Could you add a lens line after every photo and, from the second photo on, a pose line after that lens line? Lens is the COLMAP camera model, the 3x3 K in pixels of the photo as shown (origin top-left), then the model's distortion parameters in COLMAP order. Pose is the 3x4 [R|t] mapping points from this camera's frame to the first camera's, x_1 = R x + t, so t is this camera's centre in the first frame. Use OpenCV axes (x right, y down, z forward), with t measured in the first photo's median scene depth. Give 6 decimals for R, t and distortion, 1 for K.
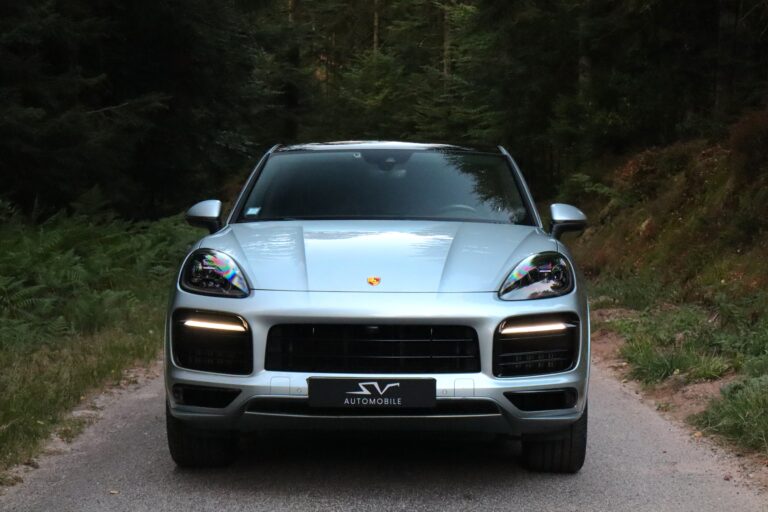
lens RADIAL K [[1613.2, 0, 382.2], [0, 1613.2, 256.2], [0, 0, 1]] dist [0.093729, 0.000000]
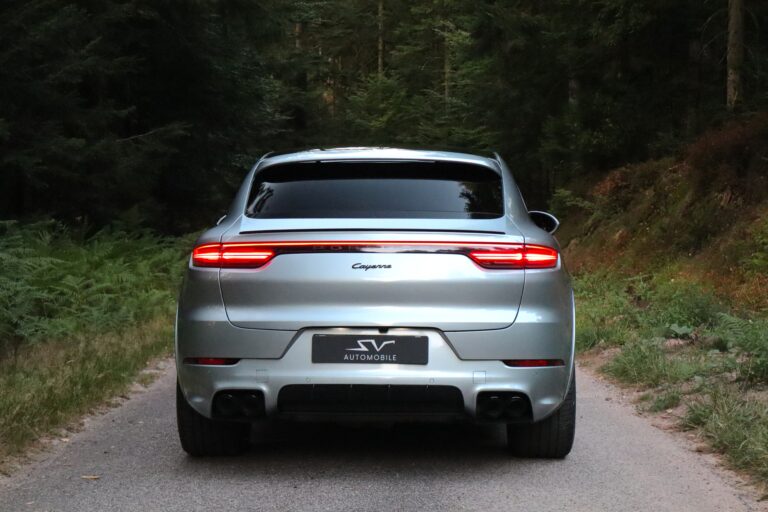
lens RADIAL K [[1613.2, 0, 385.6], [0, 1613.2, 255.4], [0, 0, 1]] dist [0.093729, 0.000000]
pose [[0.999904, -0.013328, -0.003903, 0.005371], [0.013281, 0.999841, -0.011875, 0.005555], [0.004061, 0.011822, 0.999922, -0.105494]]
